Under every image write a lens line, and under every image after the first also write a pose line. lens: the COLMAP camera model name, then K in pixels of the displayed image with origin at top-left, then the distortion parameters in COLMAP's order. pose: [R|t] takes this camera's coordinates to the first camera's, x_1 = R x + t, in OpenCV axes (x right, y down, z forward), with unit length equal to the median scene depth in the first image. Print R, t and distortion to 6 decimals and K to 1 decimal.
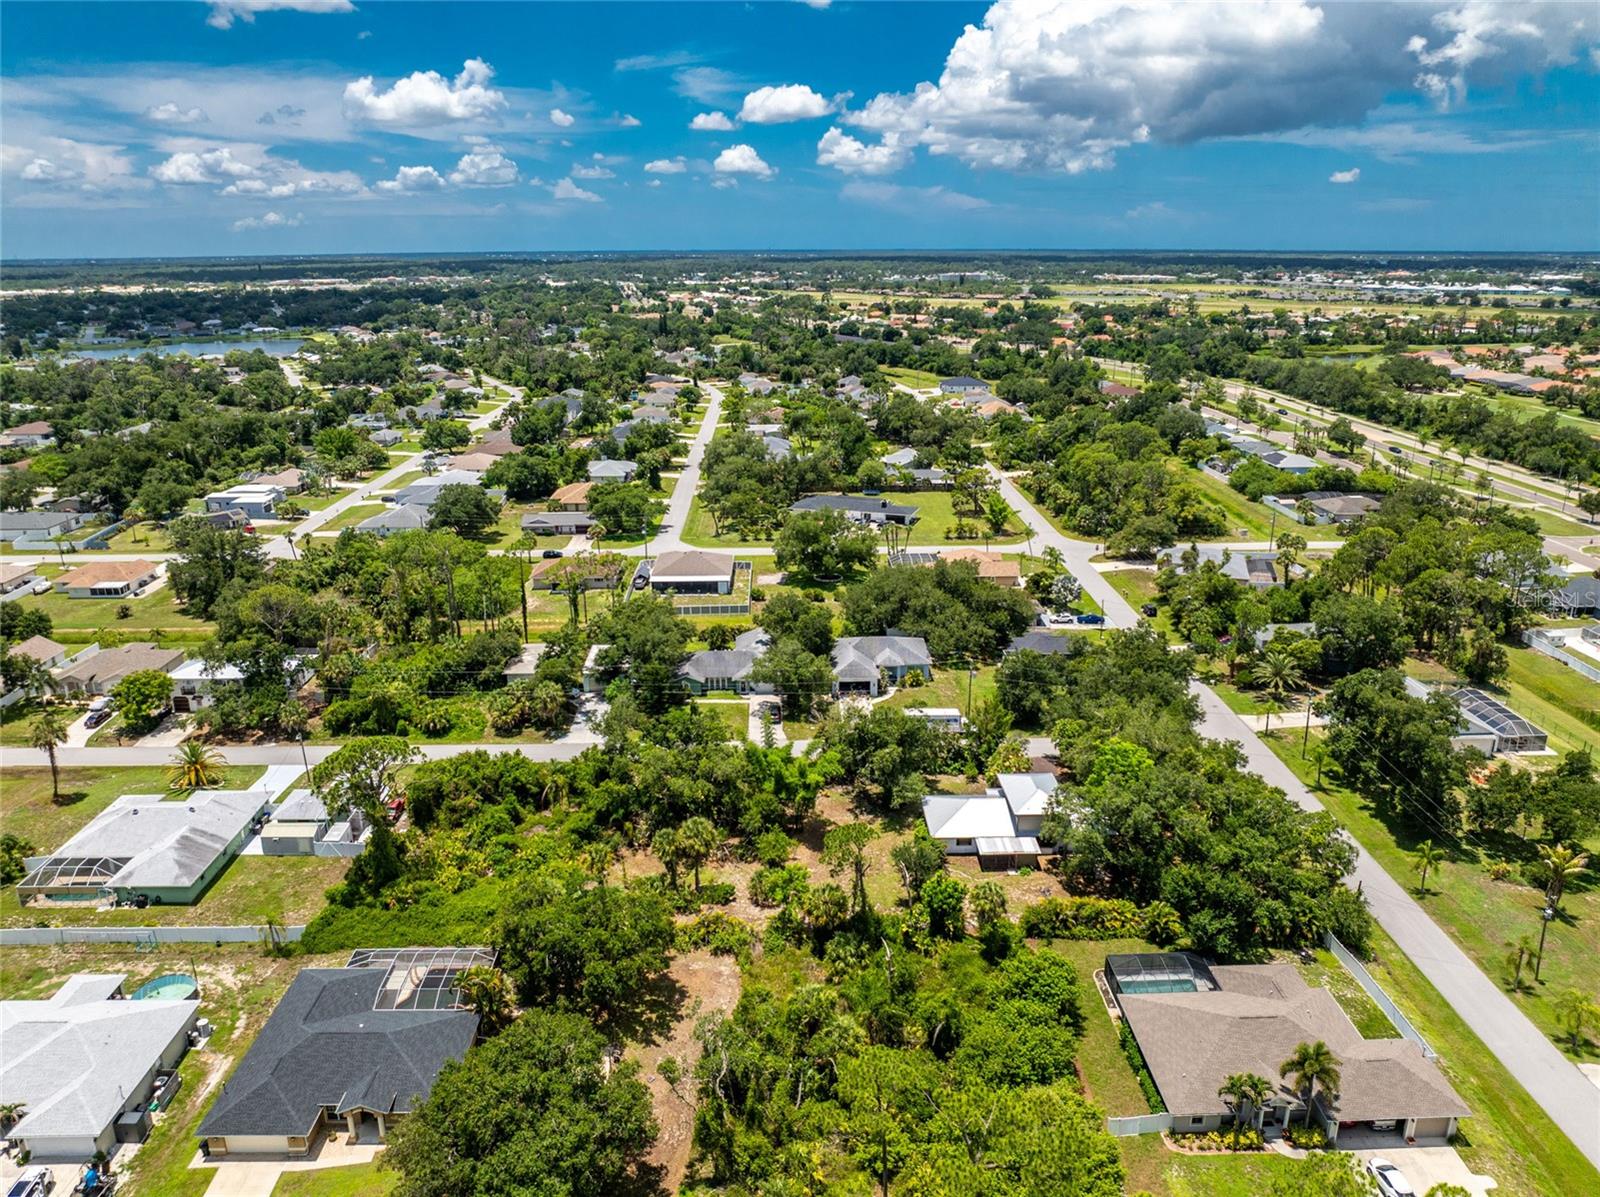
lens RADIAL K [[1130.9, 0, 799.1], [0, 1130.9, 591.7], [0, 0, 1]] dist [-0.057733, 0.025088]
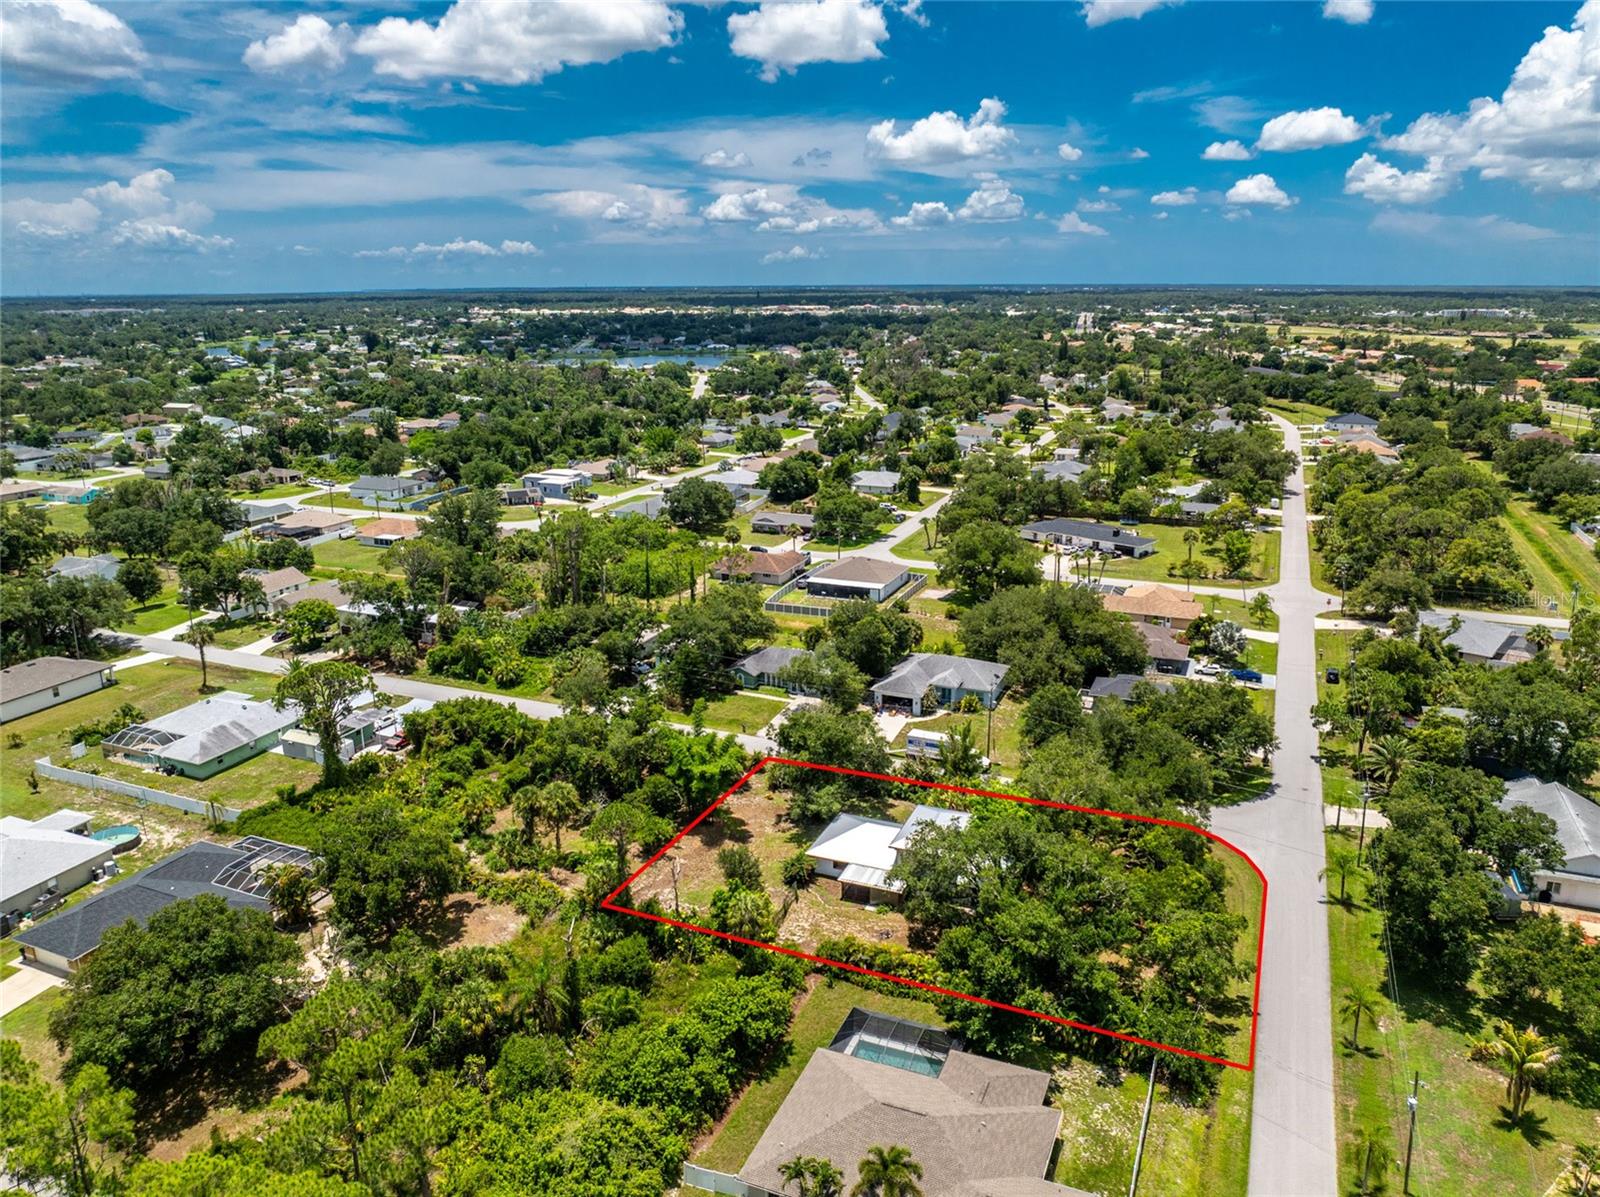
lens RADIAL K [[1123.1, 0, 797.0], [0, 1123.1, 589.7], [0, 0, 1]] dist [-0.046184, 0.016373]
pose [[0.911865, 0.106328, -0.396480, 0.274134], [-0.117163, 0.993108, -0.003132, 0.002567], [0.393415, 0.049309, 0.918038, 0.078246]]
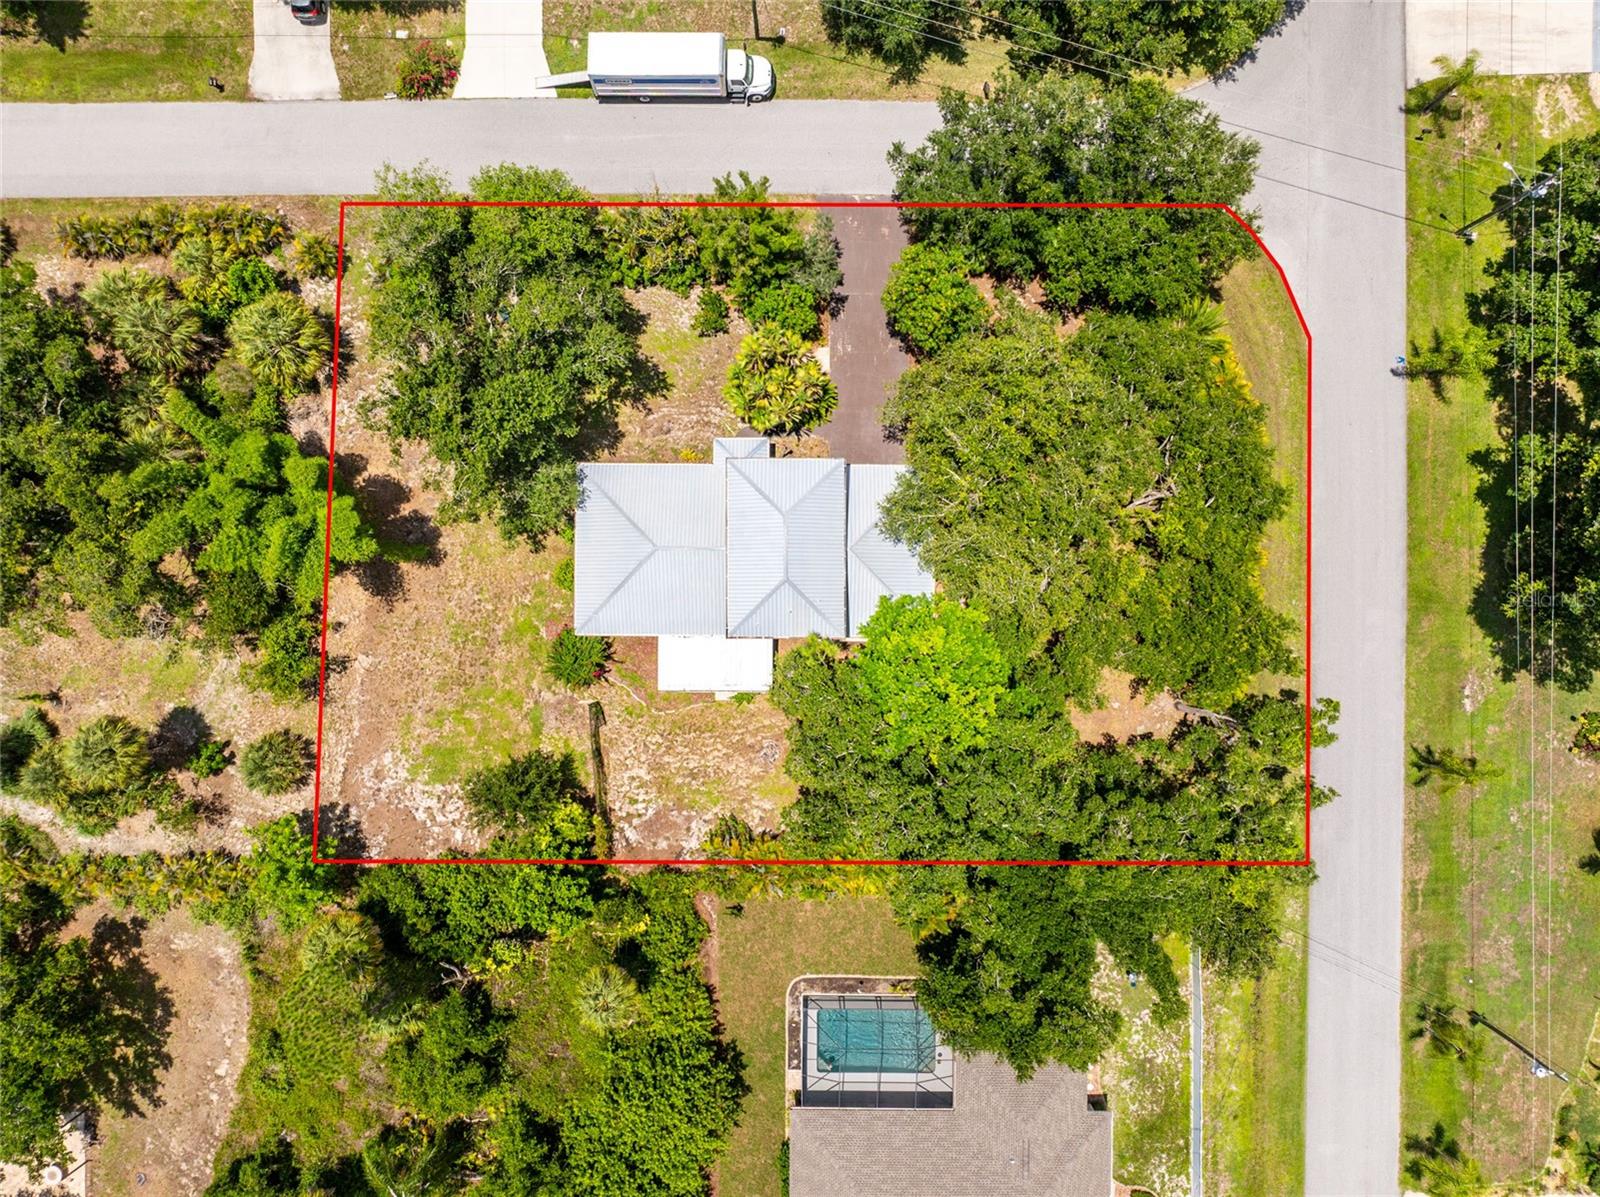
lens RADIAL K [[1127.7, 0, 800.0], [0, 1127.7, 598.5], [0, 0, 1]] dist [-0.080474, 0.051849]
pose [[0.999561, 0.028362, -0.008571, 0.136108], [-0.000225, 0.296513, 0.955029, -0.170557], [0.029628, -0.954608, 0.296389, 0.515005]]
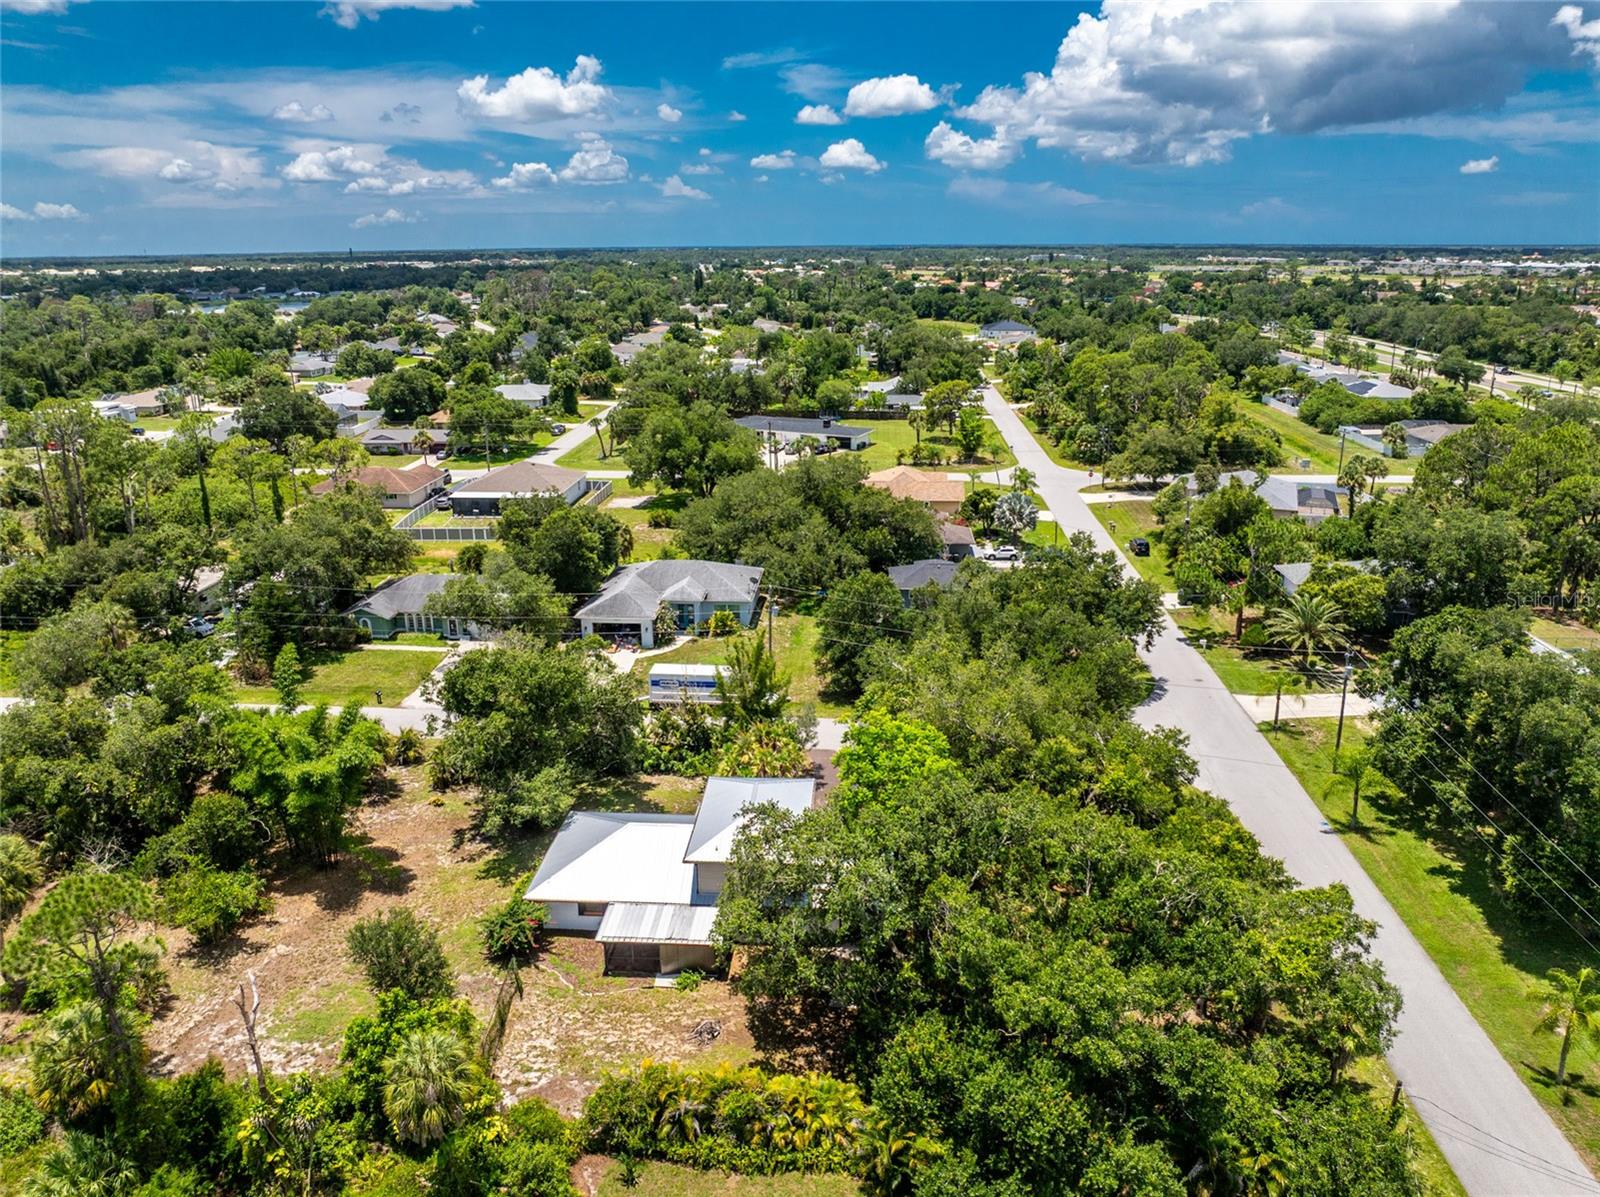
lens RADIAL K [[1130.9, 0, 799.1], [0, 1130.9, 591.7], [0, 0, 1]] dist [-0.057733, 0.025088]
pose [[0.995976, 0.023692, -0.086433, 0.167757], [-0.023450, 0.999718, 0.003821, 0.046354], [0.086499, -0.001778, 0.996250, 0.307152]]
